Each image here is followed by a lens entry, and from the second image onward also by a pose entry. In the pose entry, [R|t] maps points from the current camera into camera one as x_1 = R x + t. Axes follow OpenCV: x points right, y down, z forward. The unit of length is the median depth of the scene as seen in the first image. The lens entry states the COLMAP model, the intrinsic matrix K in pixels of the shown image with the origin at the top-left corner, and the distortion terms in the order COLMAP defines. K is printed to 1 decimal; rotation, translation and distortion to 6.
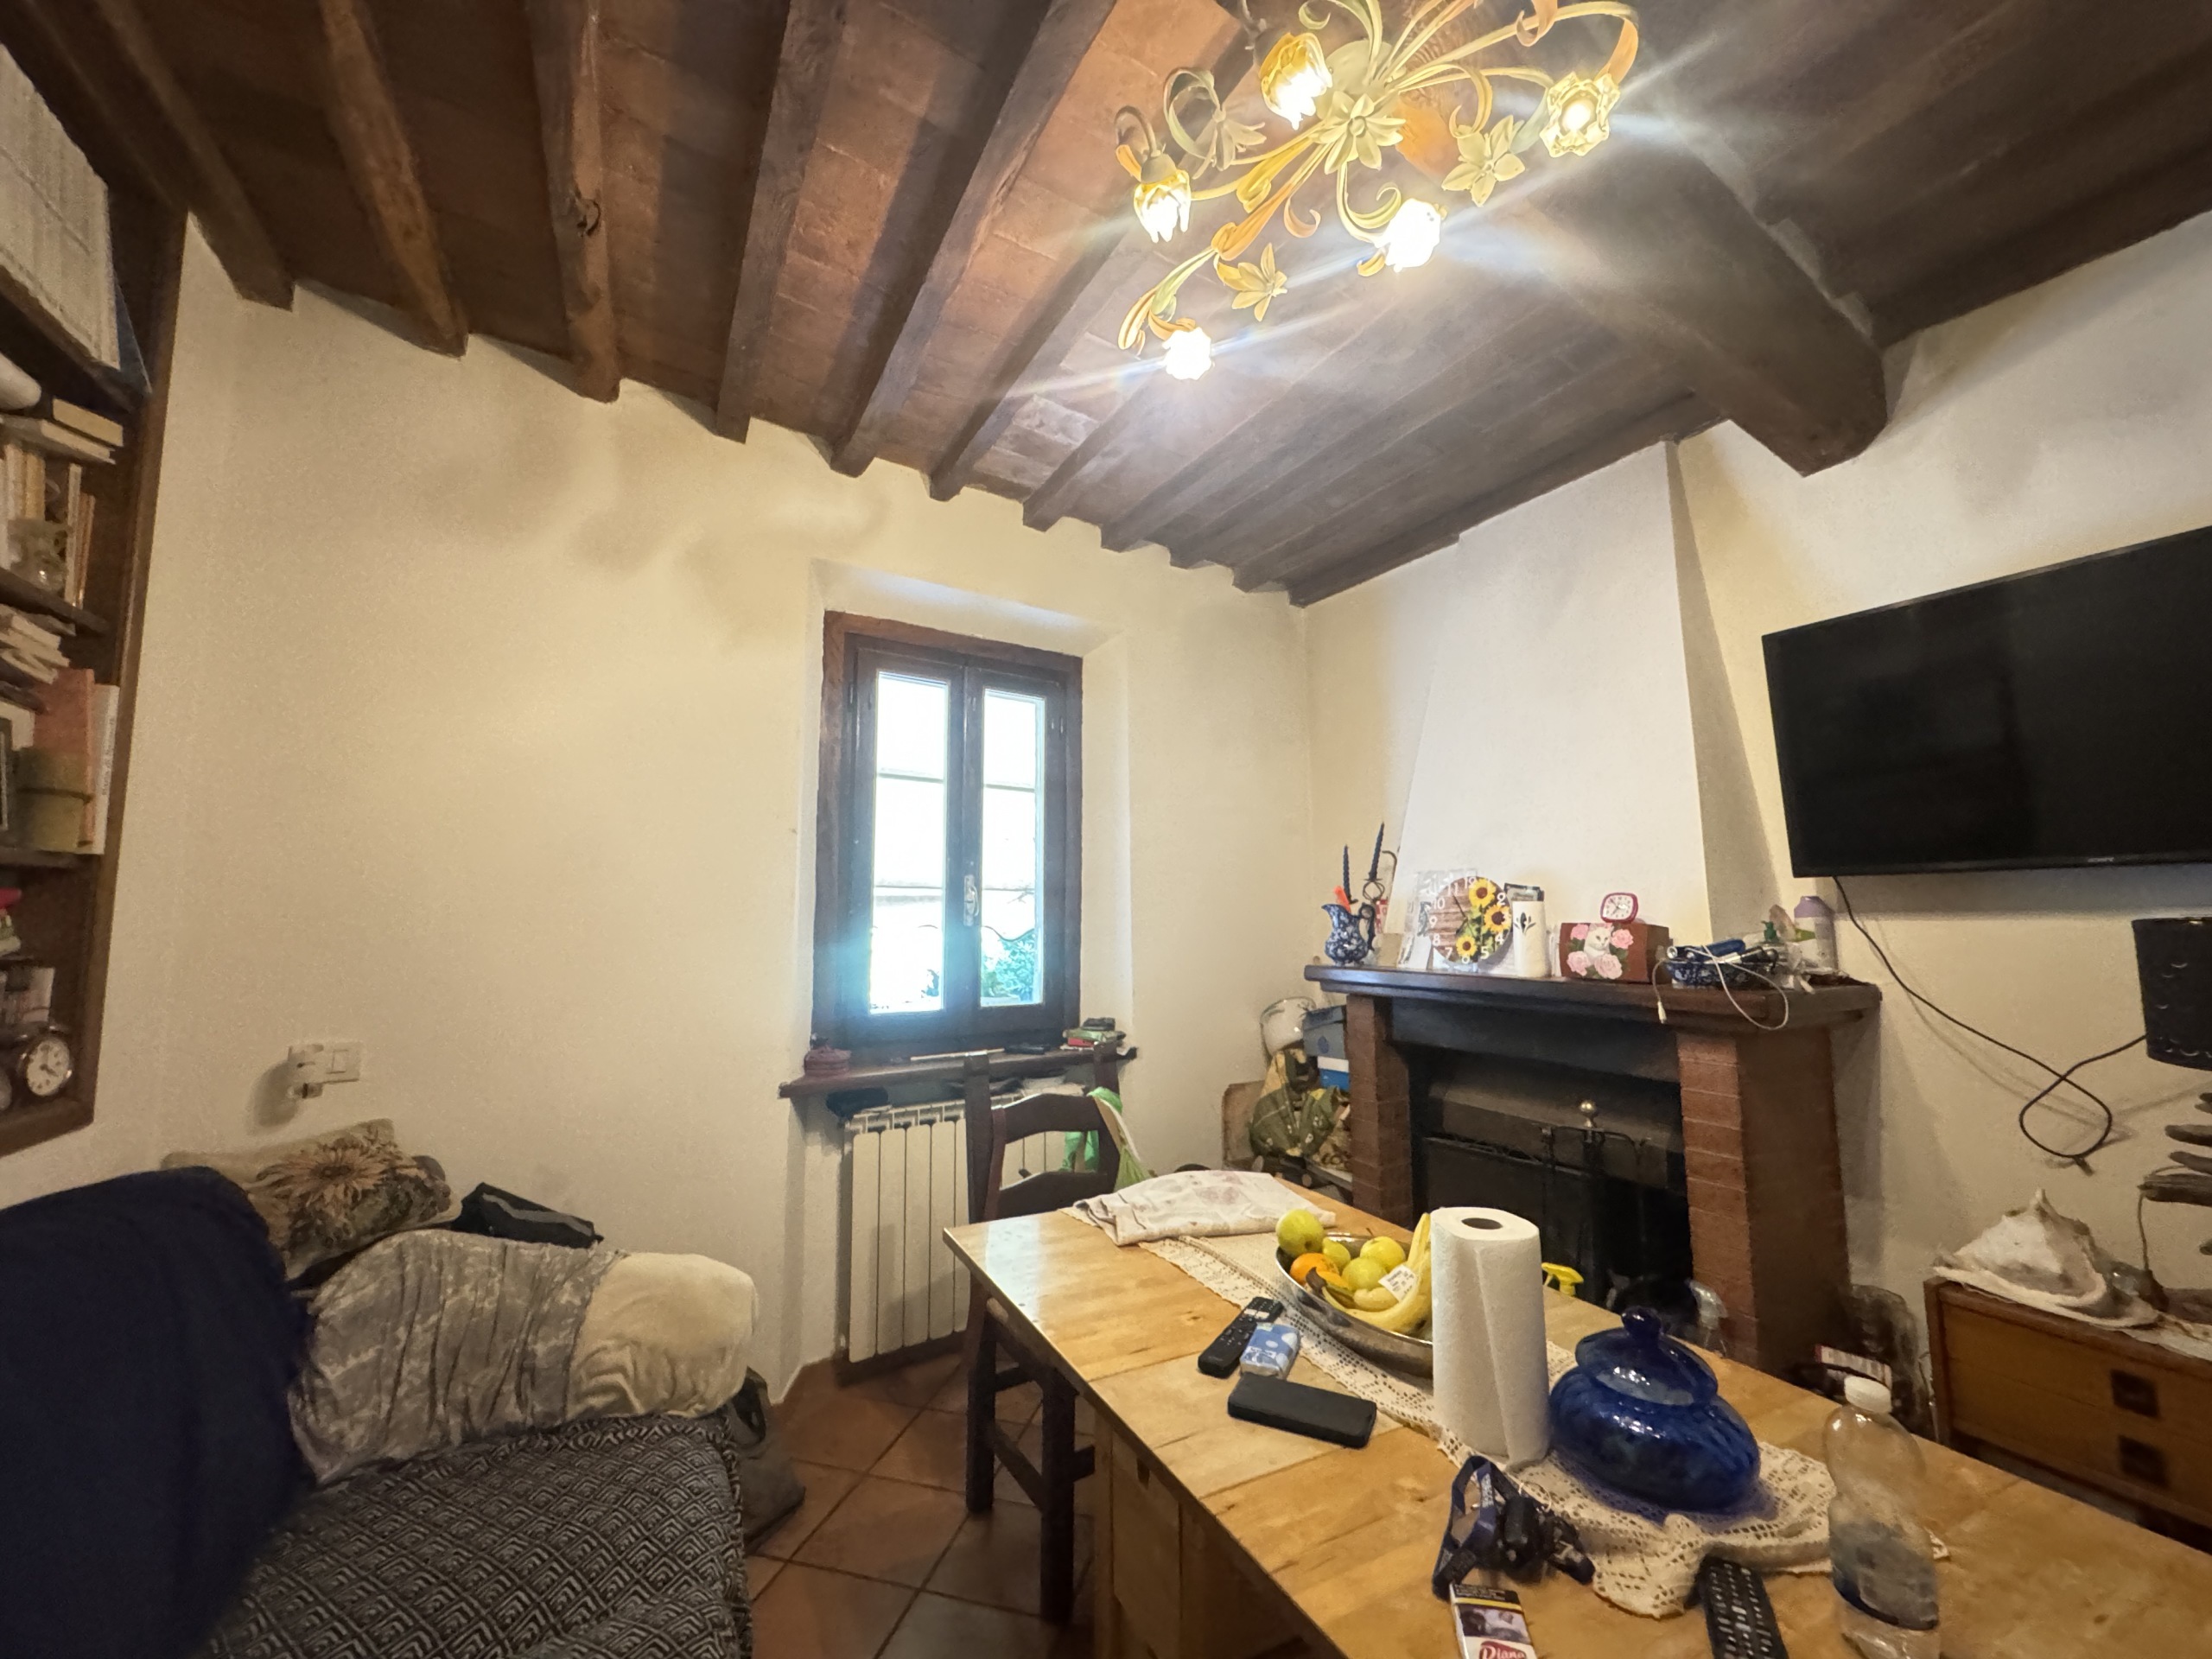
lens RADIAL K [[887.6, 0, 1109.8], [0, 887.6, 825.6], [0, 0, 1]] dist [-0.000439, 0.000650]
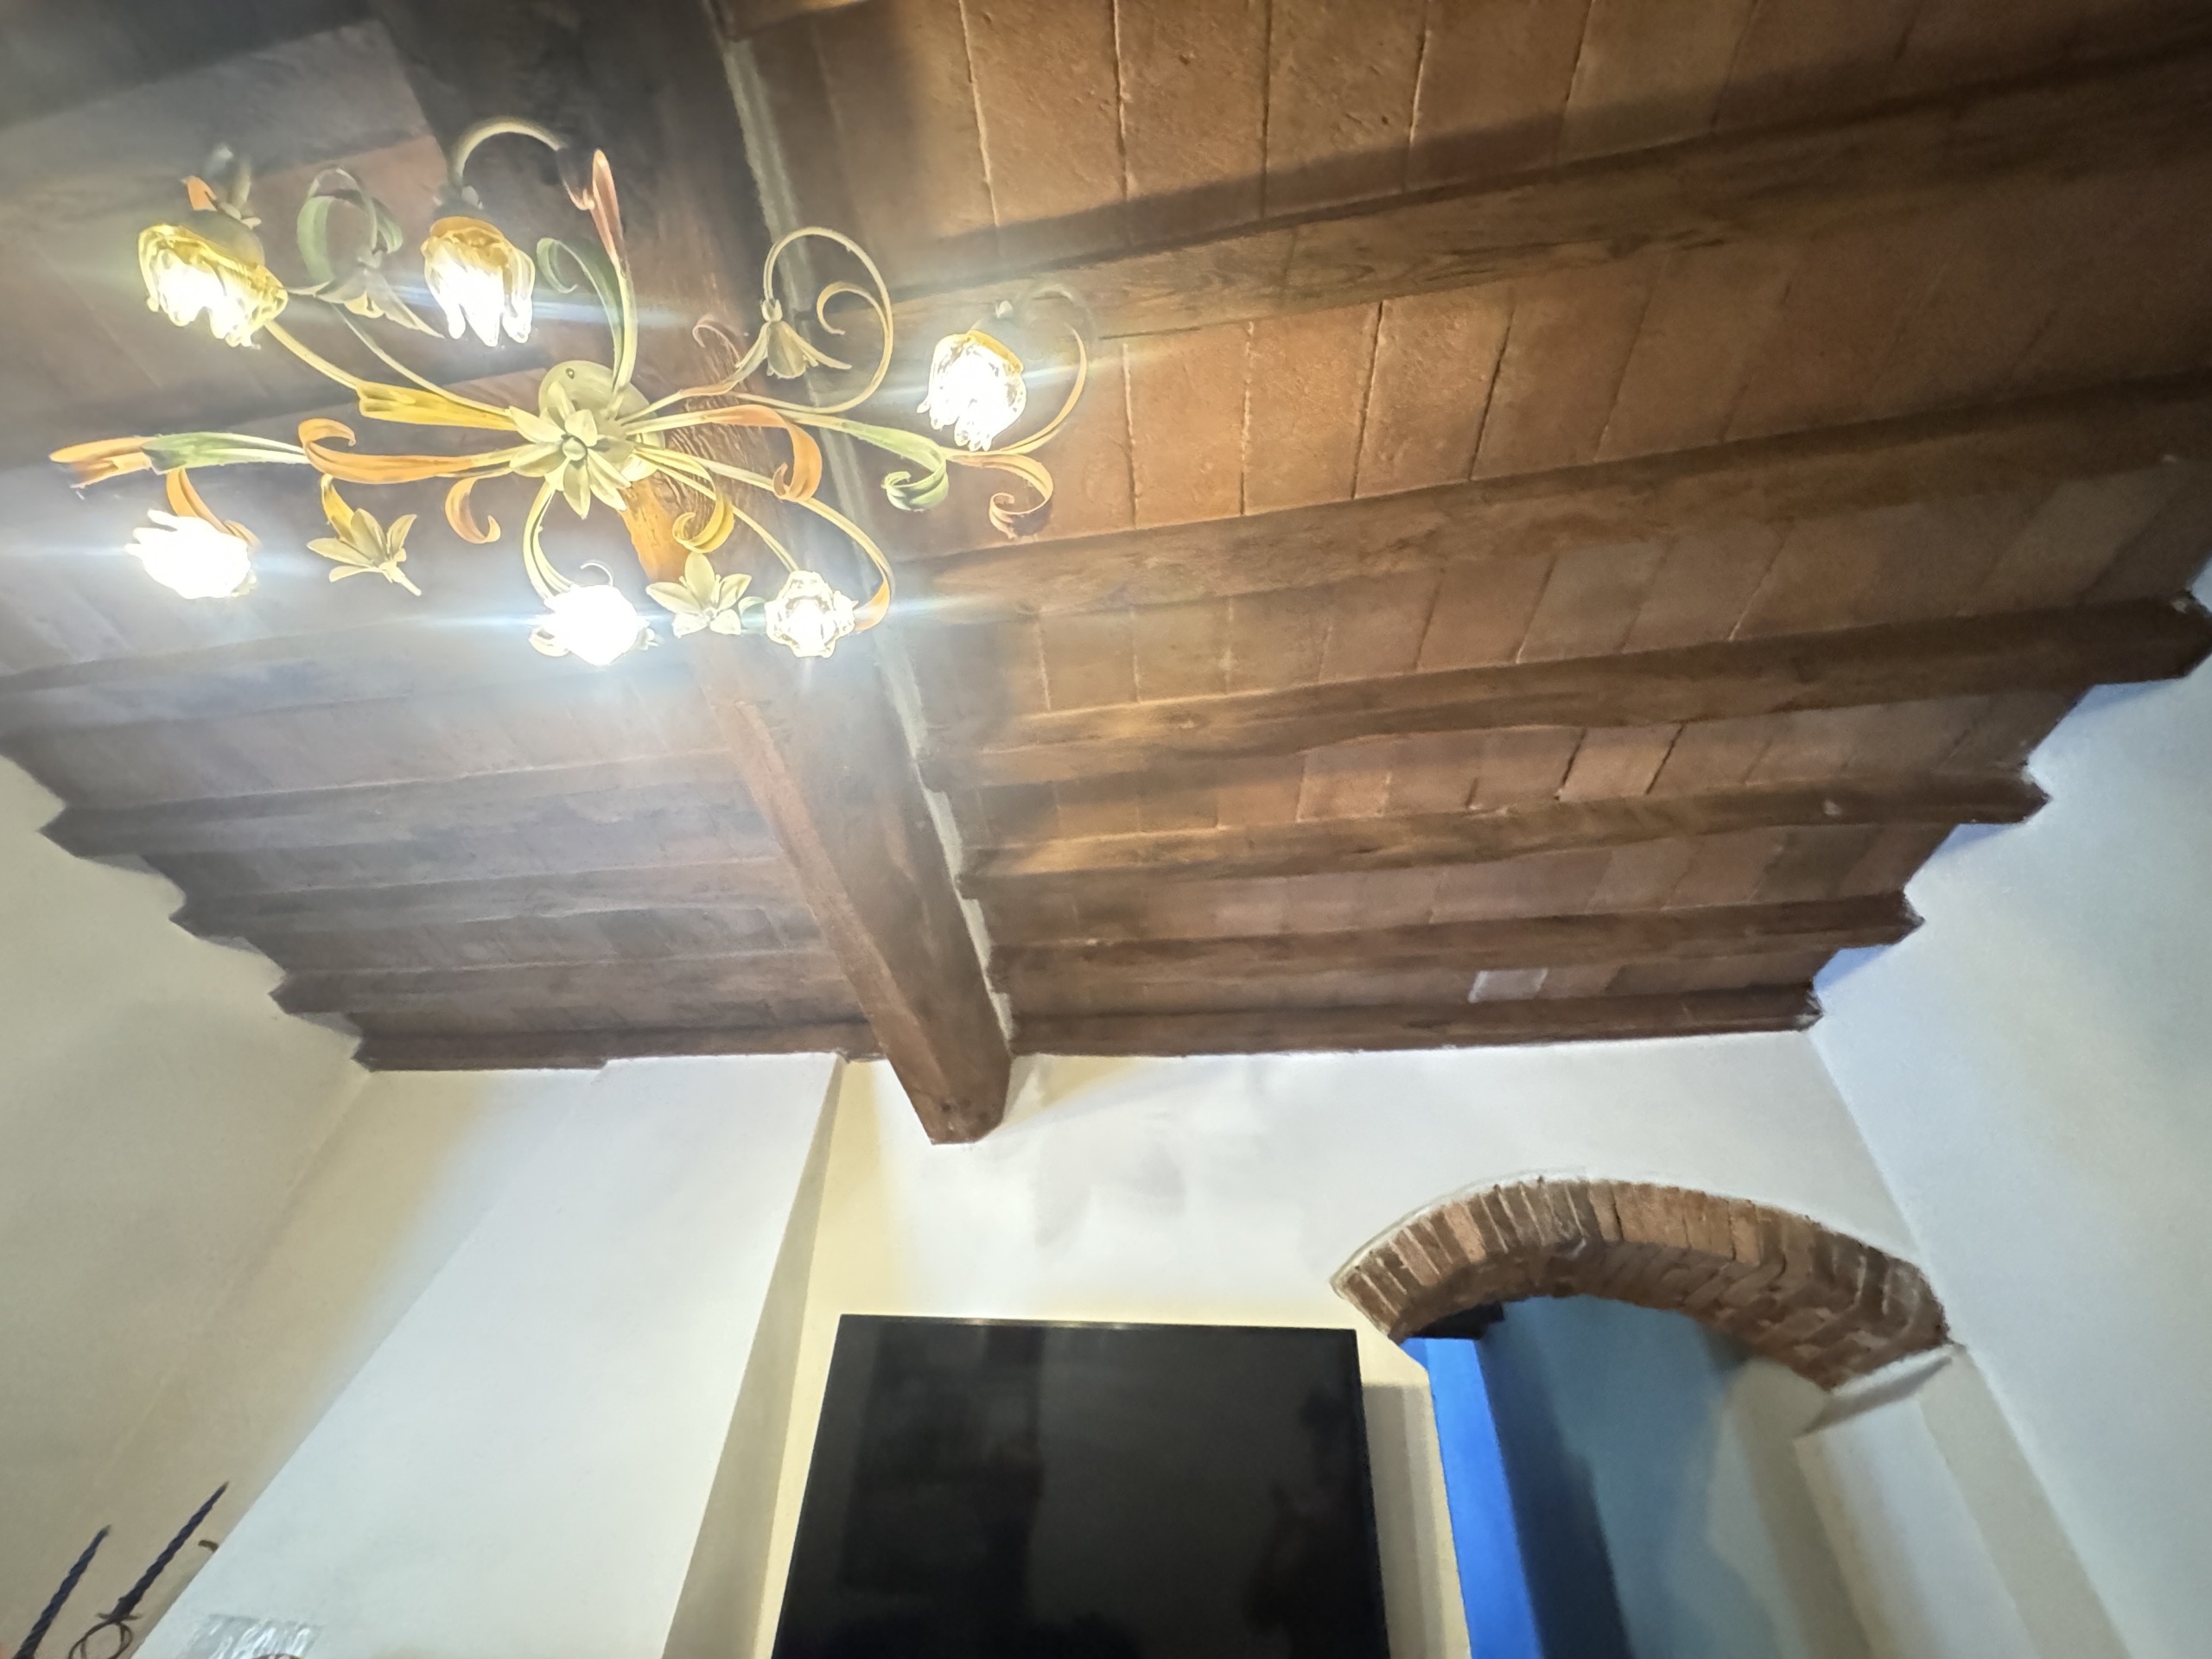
lens RADIAL K [[893.5, 0, 1116.4], [0, 893.5, 825.3], [0, 0, 1]] dist [-0.001869, -0.000051]
pose [[0.626697, 0.556624, 0.545363, 0.139135], [-0.145013, 0.770923, -0.620201, -0.064907], [-0.765652, 0.309593, 0.563853, 0.141237]]
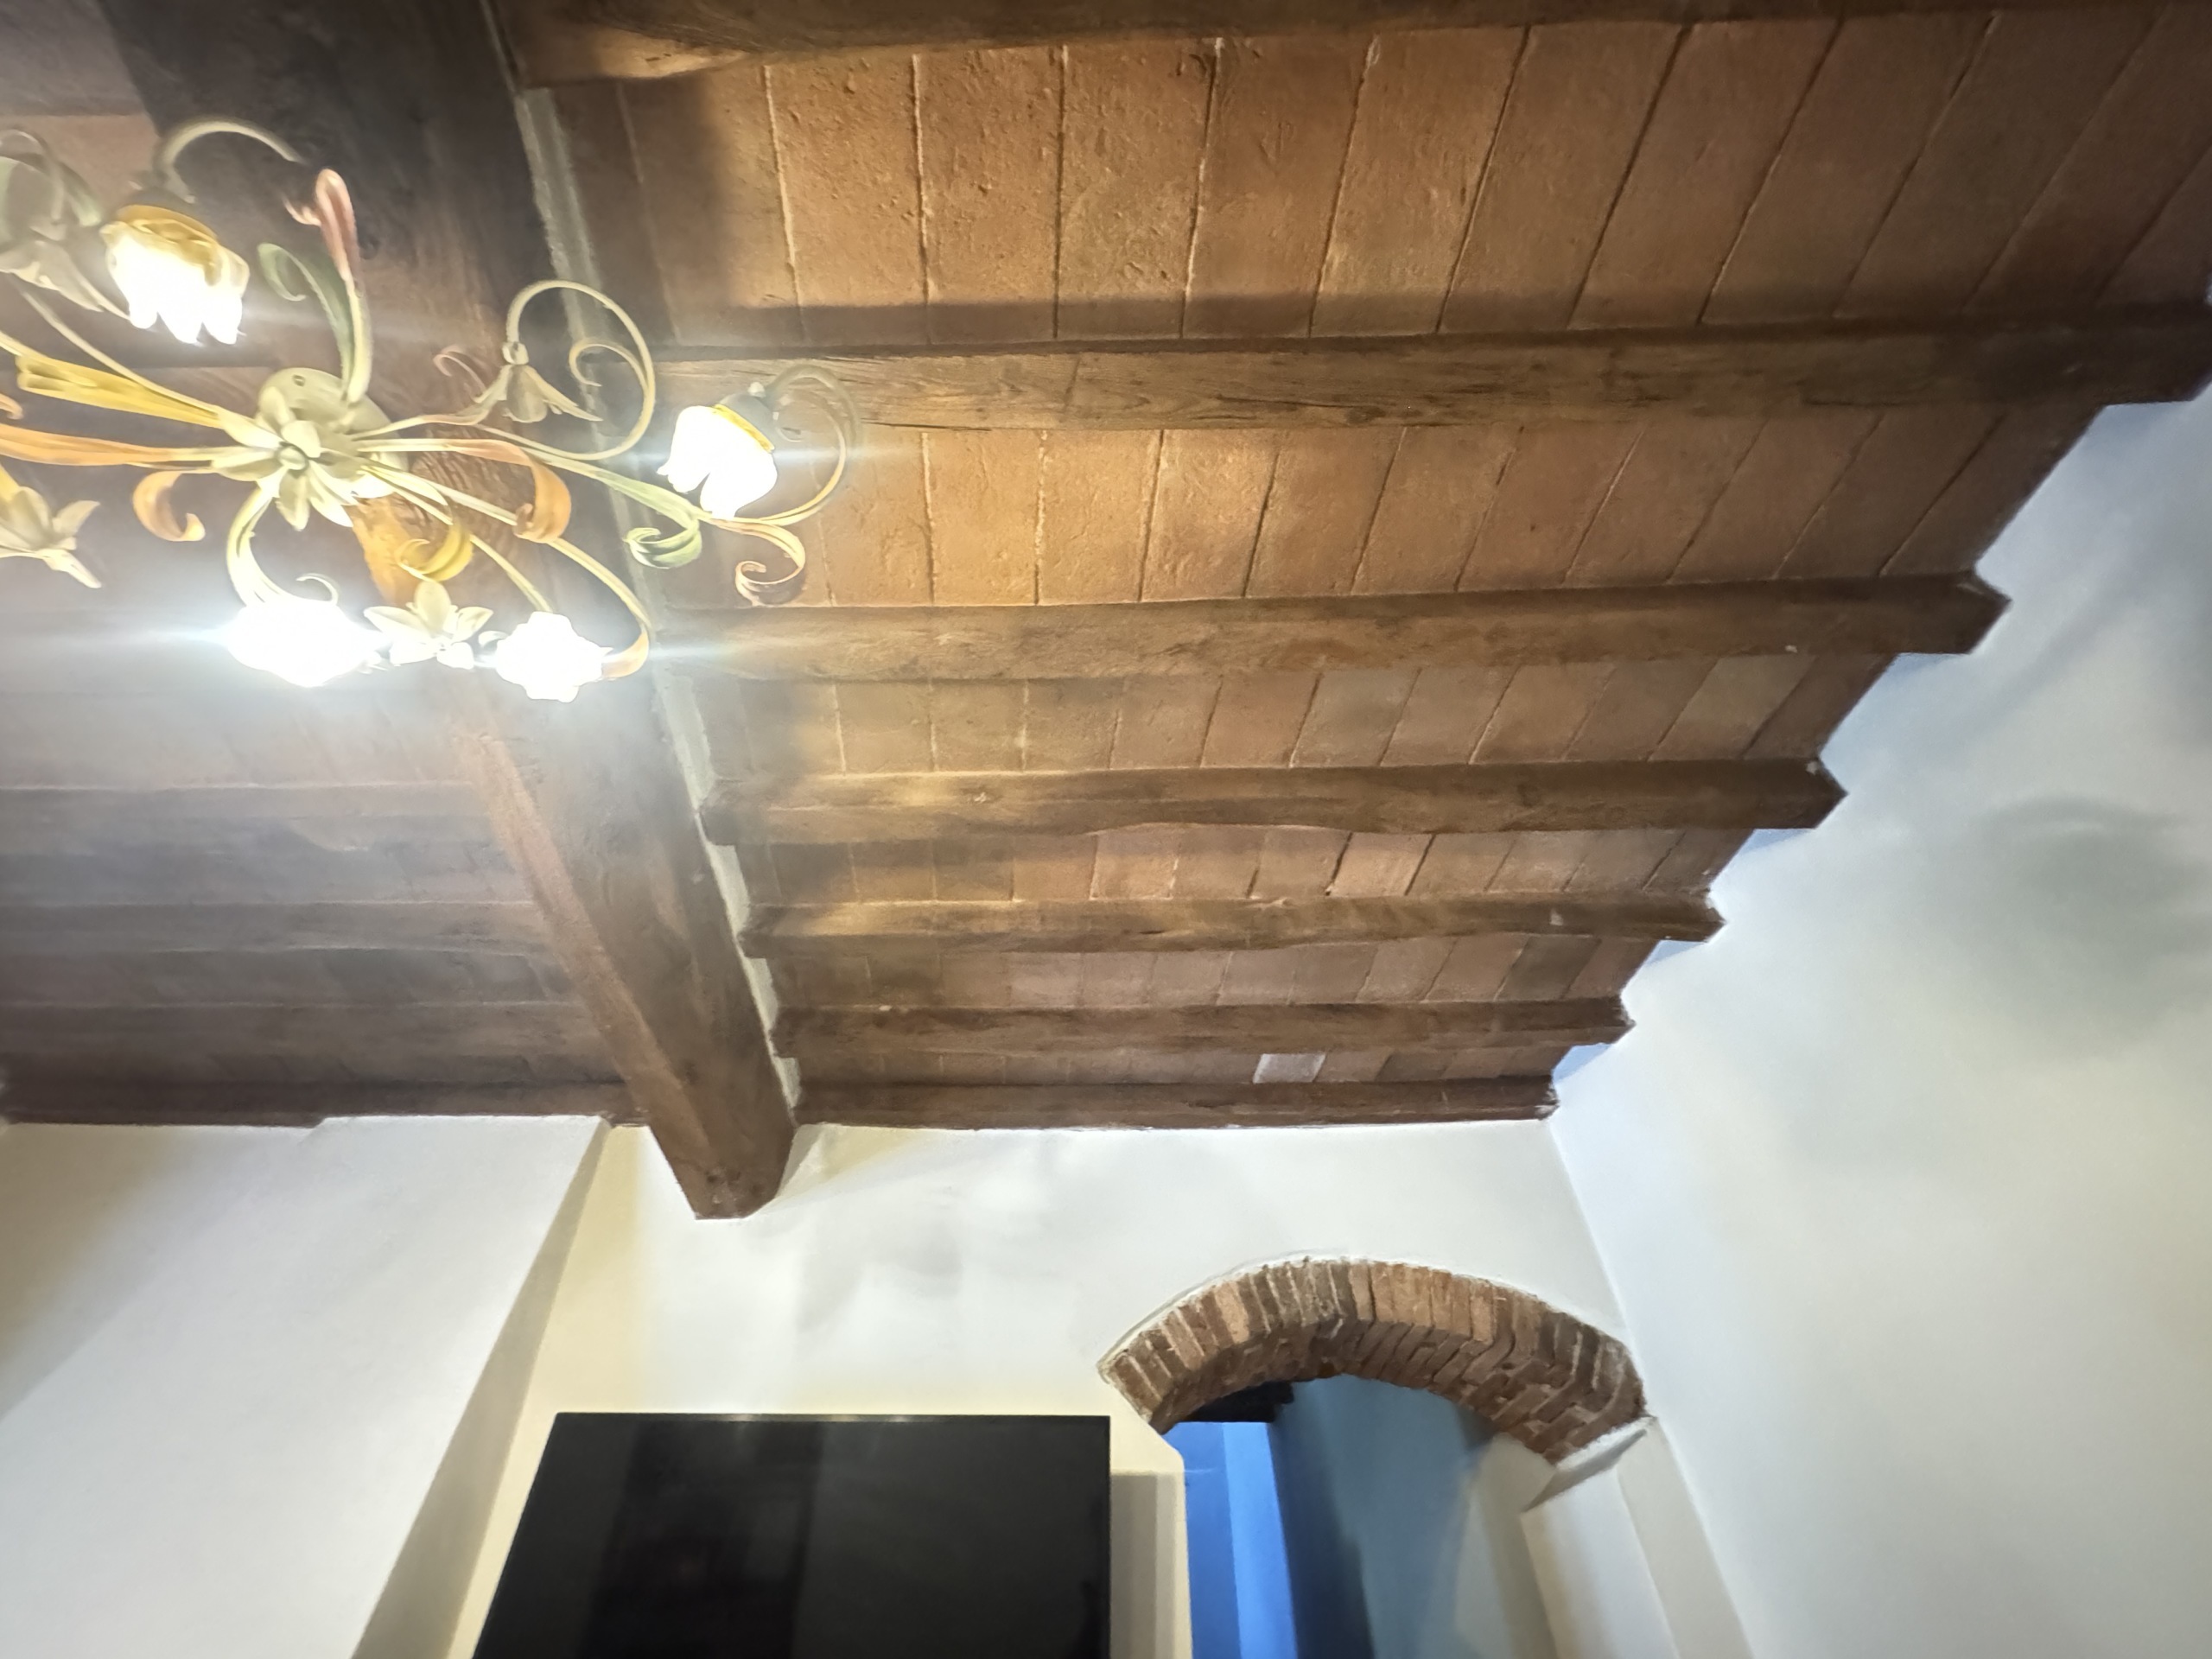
lens RADIAL K [[888.5, 0, 1113.9], [0, 888.5, 826.1], [0, 0, 1]] dist [-0.001179, 0.000598]
pose [[0.494036, 0.638372, 0.590263, 0.155390], [-0.094399, 0.714269, -0.693476, -0.069492], [-0.864302, 0.286882, 0.413136, 0.103443]]
